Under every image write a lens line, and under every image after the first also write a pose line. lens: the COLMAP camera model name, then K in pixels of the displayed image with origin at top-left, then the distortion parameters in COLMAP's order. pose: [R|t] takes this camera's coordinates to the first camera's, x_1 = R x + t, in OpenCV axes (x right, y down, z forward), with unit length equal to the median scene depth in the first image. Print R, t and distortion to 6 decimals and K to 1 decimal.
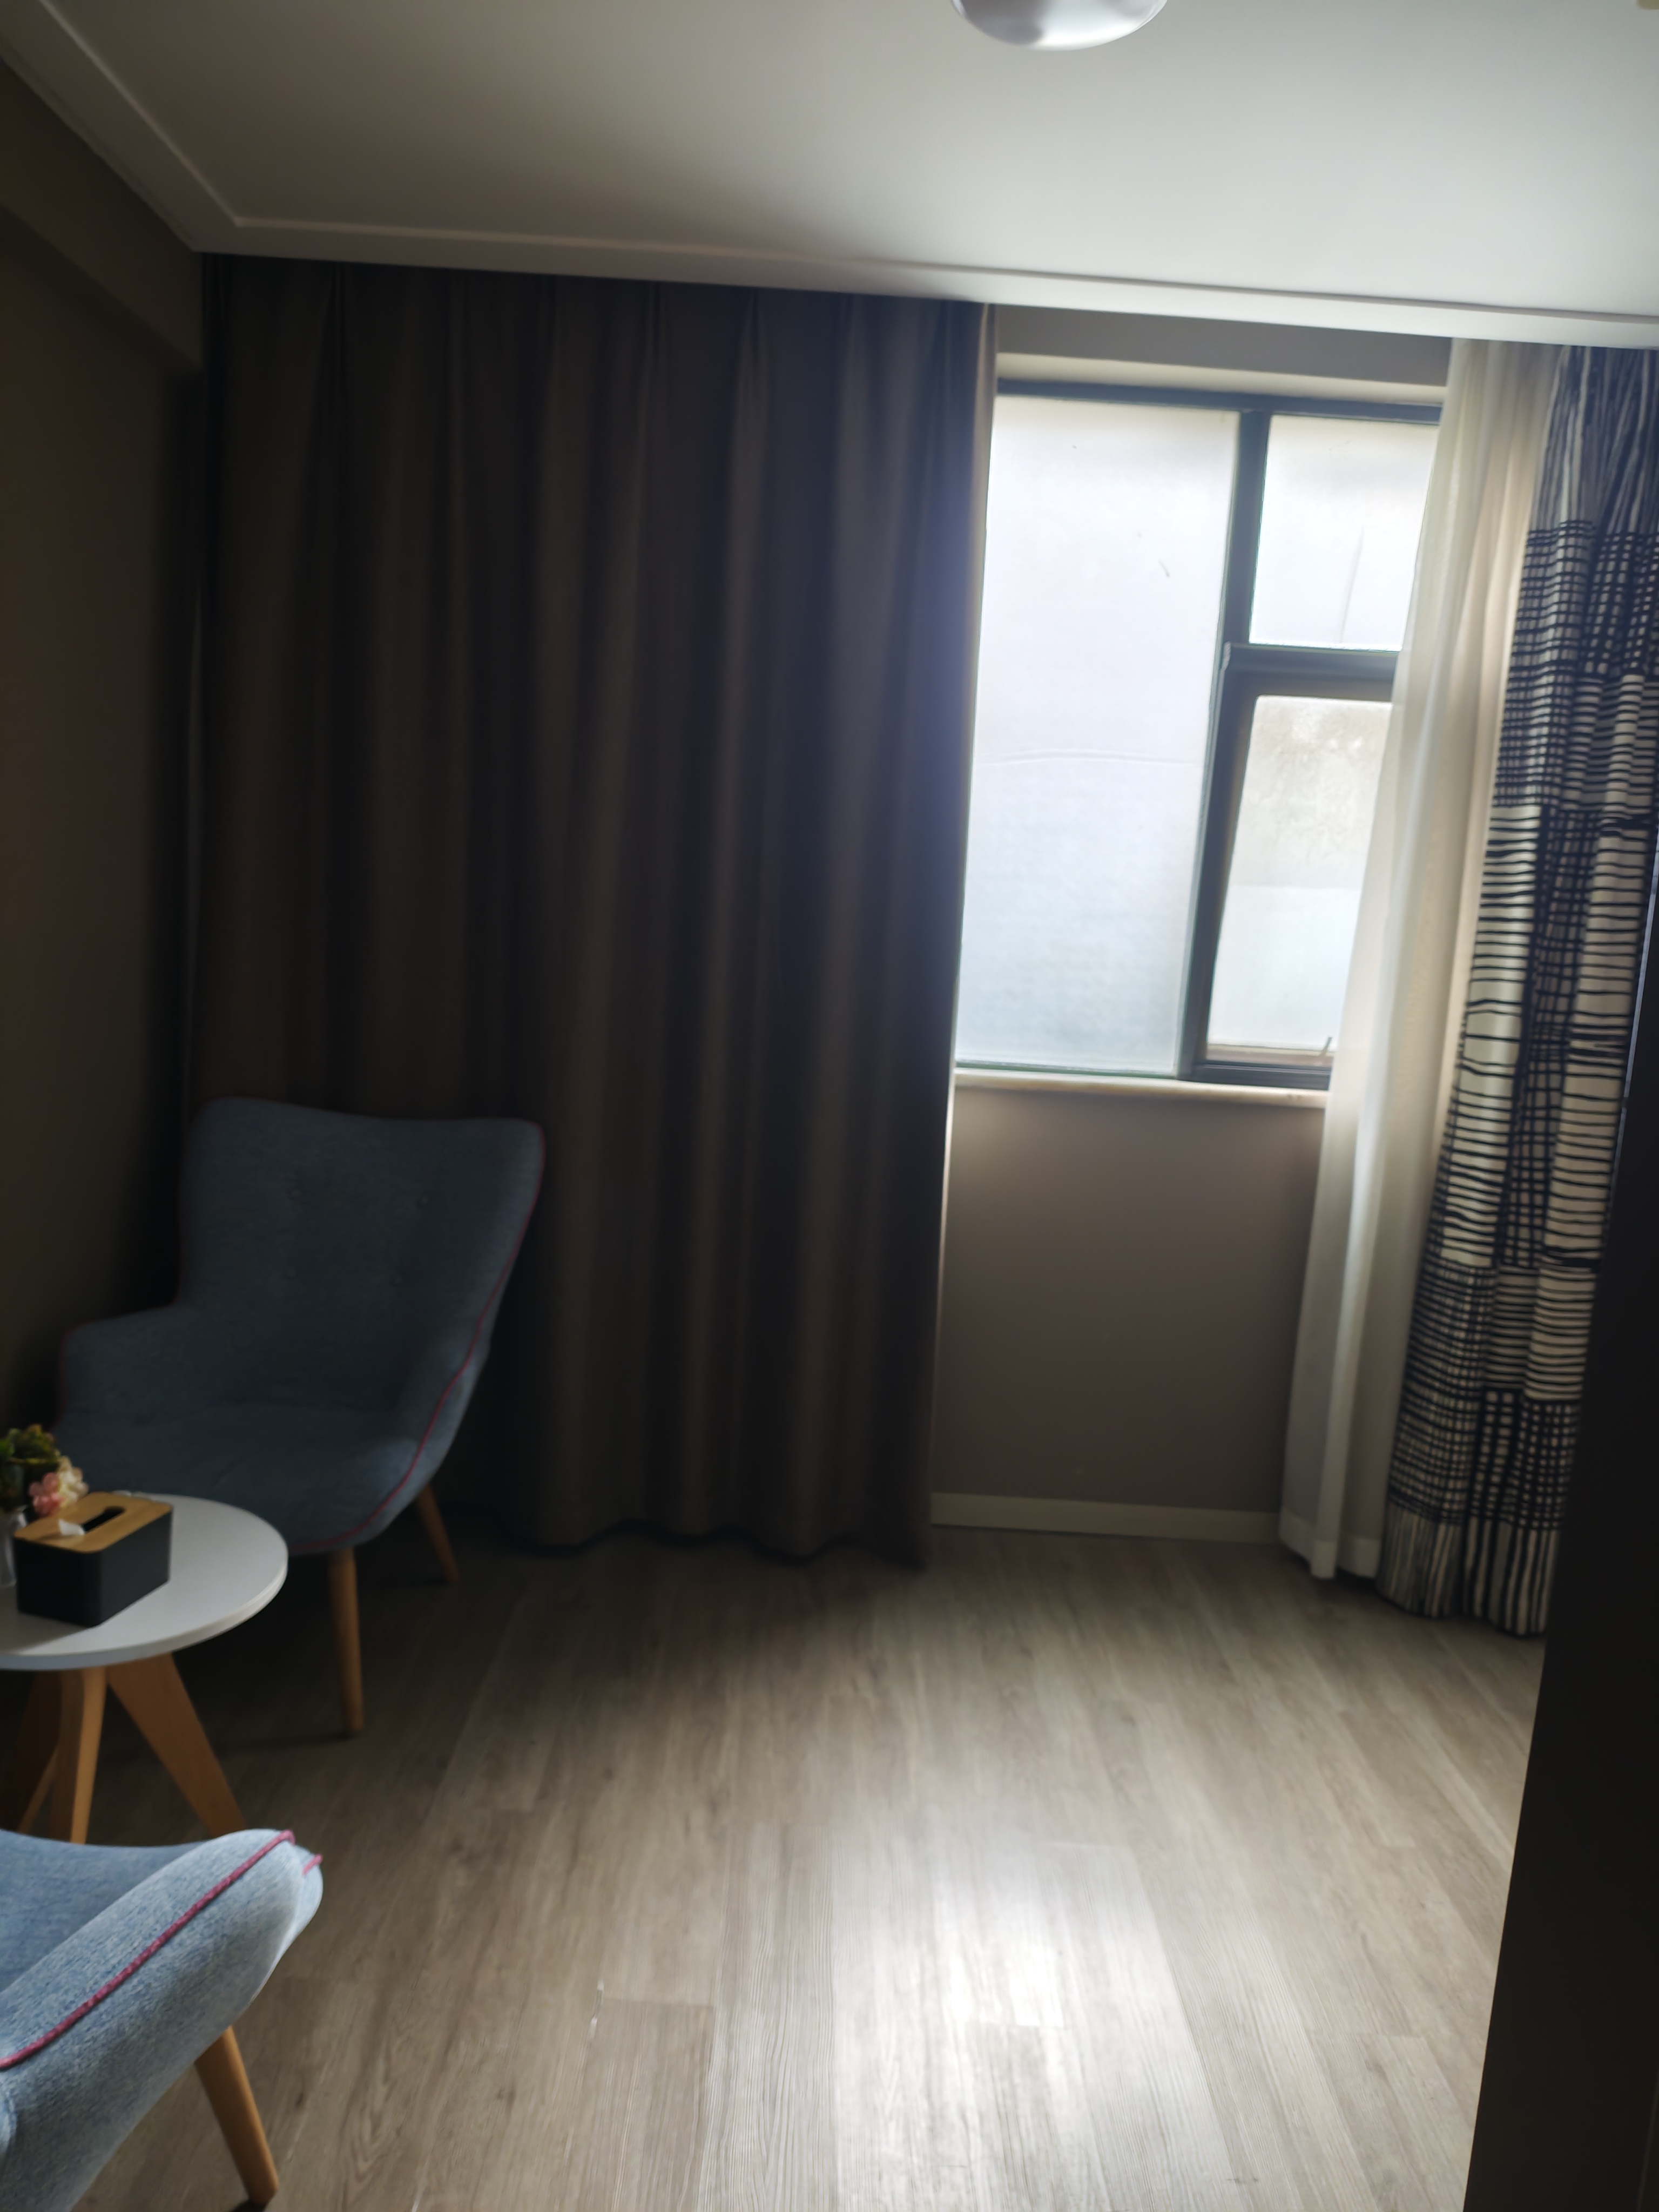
lens RADIAL K [[1611.3, 0, 819.9], [0, 1611.3, 1027.9], [0, 0, 1]] dist [0.039454, -0.098191]
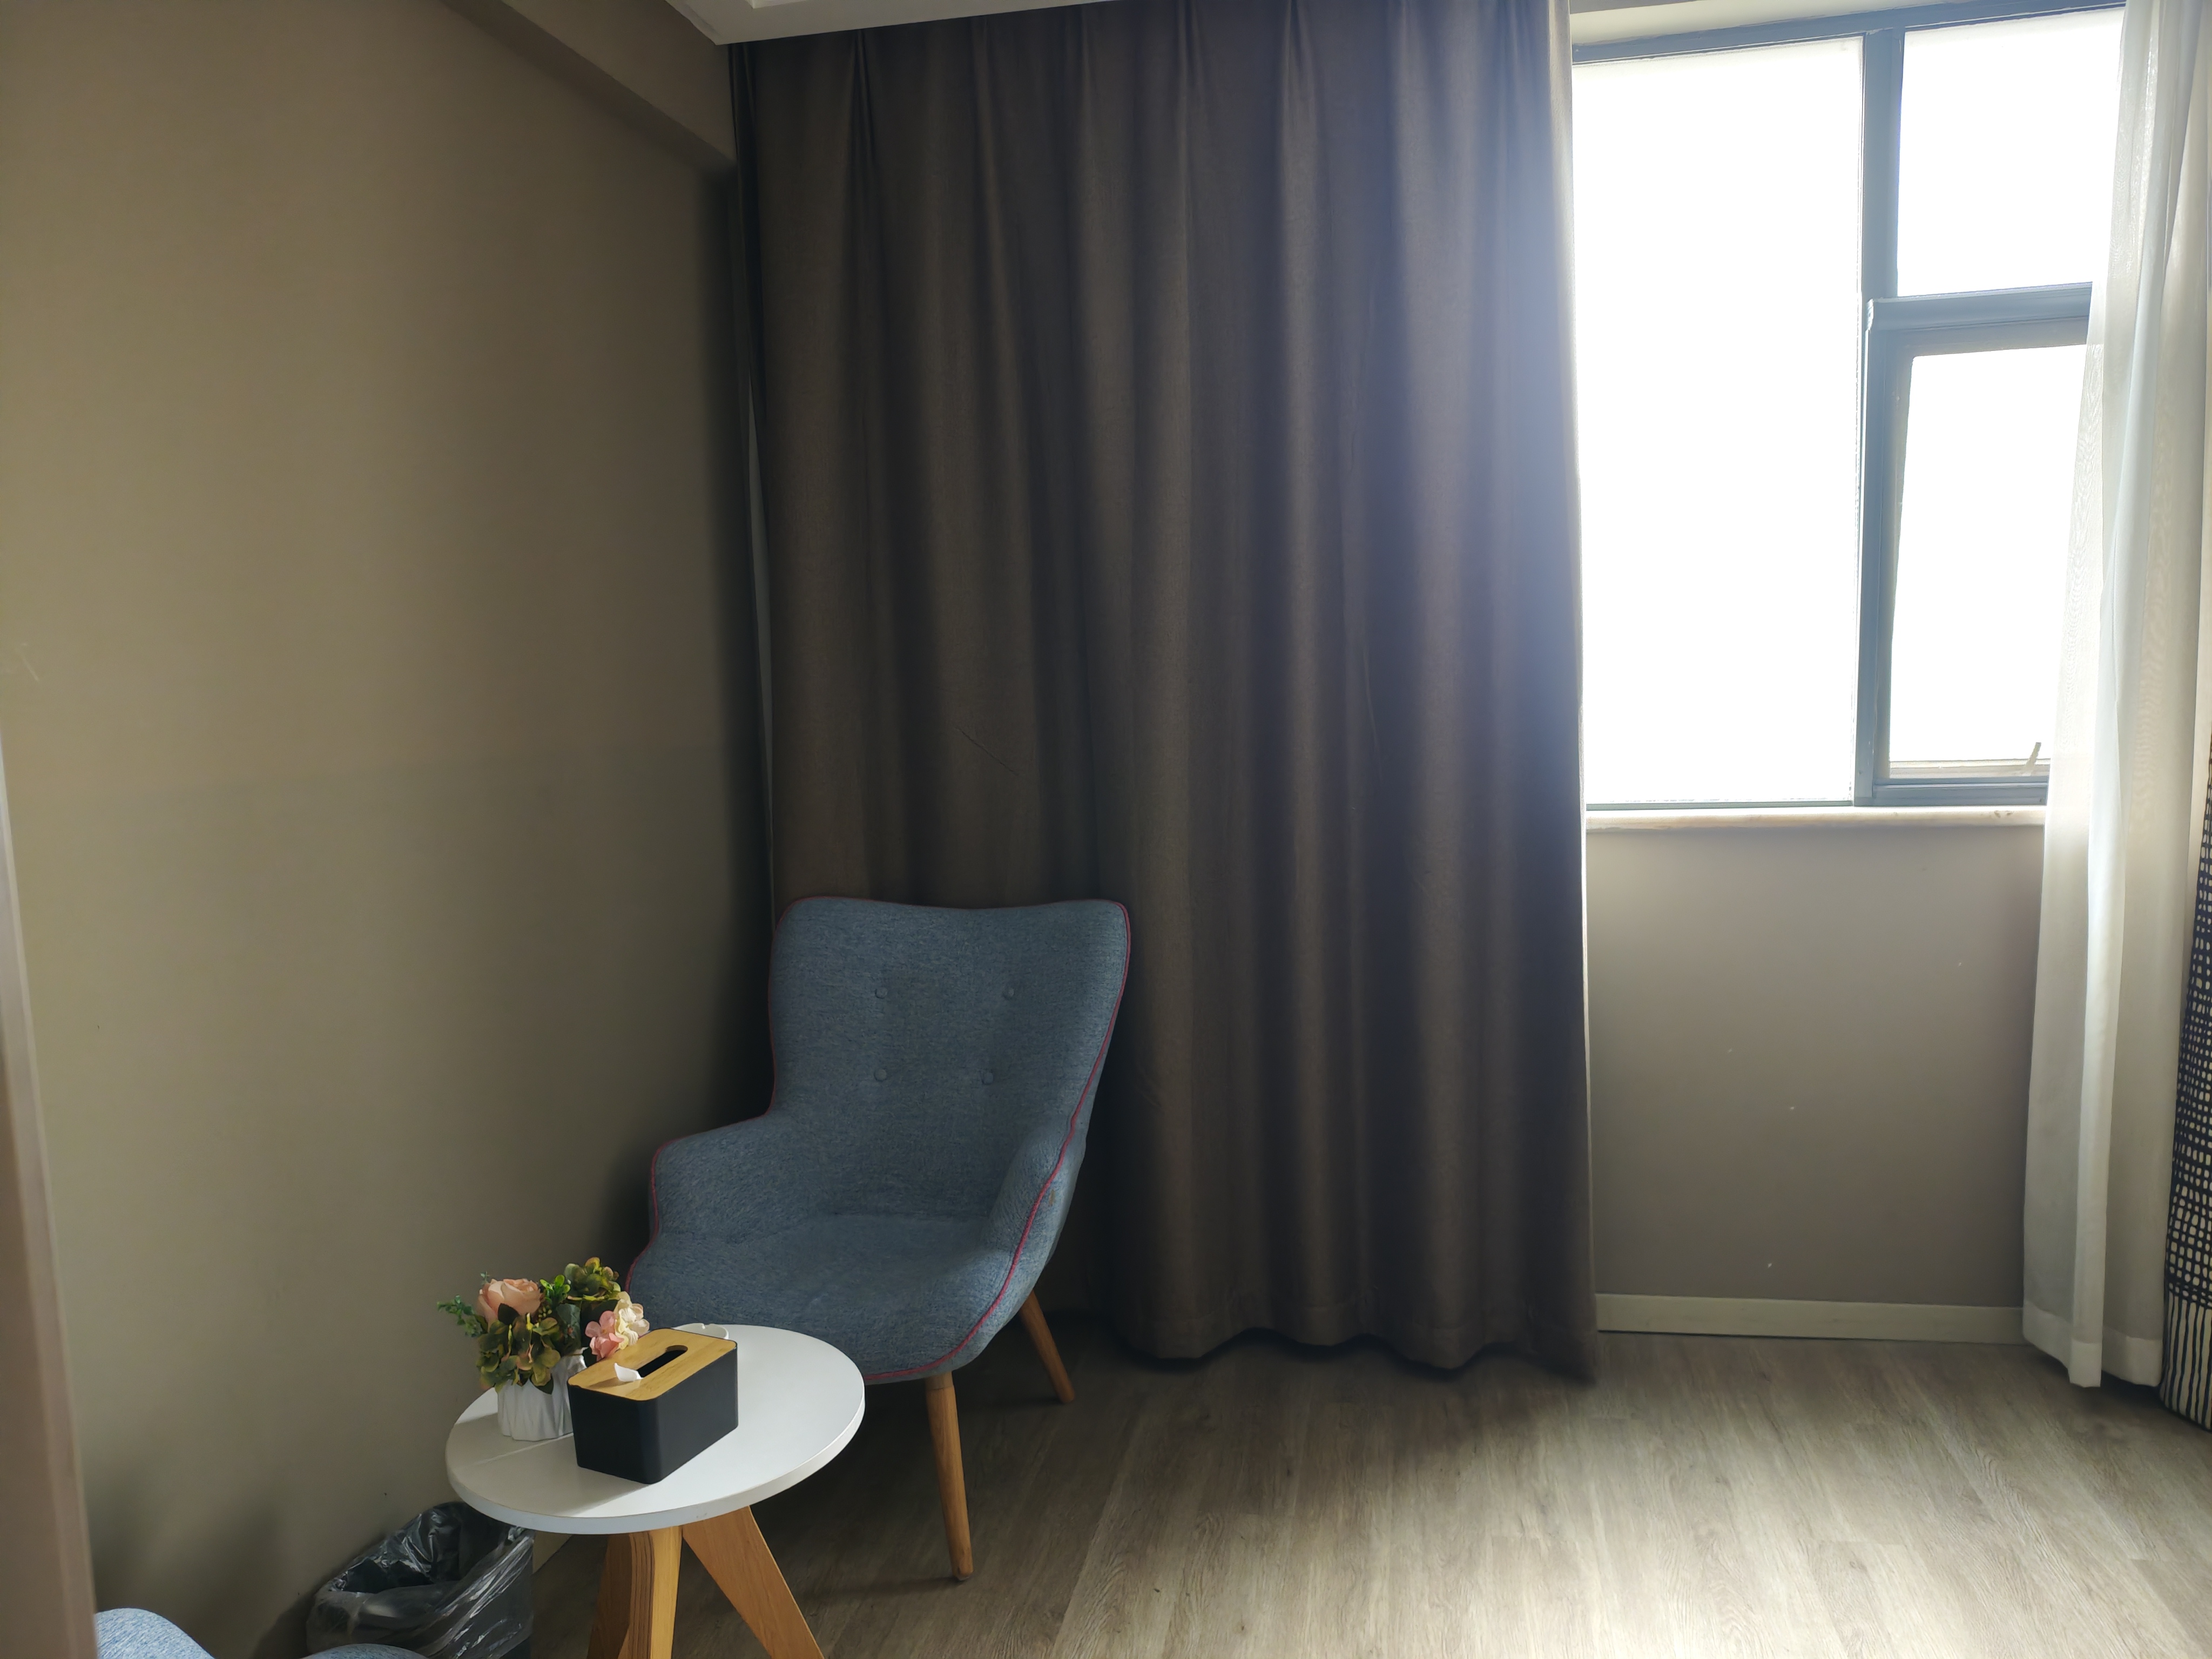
lens RADIAL K [[1611.3, 0, 1106.0], [0, 1611.3, 829.5], [0, 0, 1]] dist [0.039454, -0.098191]
pose [[0.977042, -0.074286, -0.199676, 0.005168], [0.077233, 0.996989, 0.007001, 0.011797], [0.198555, -0.022261, 0.979837, 0.111955]]
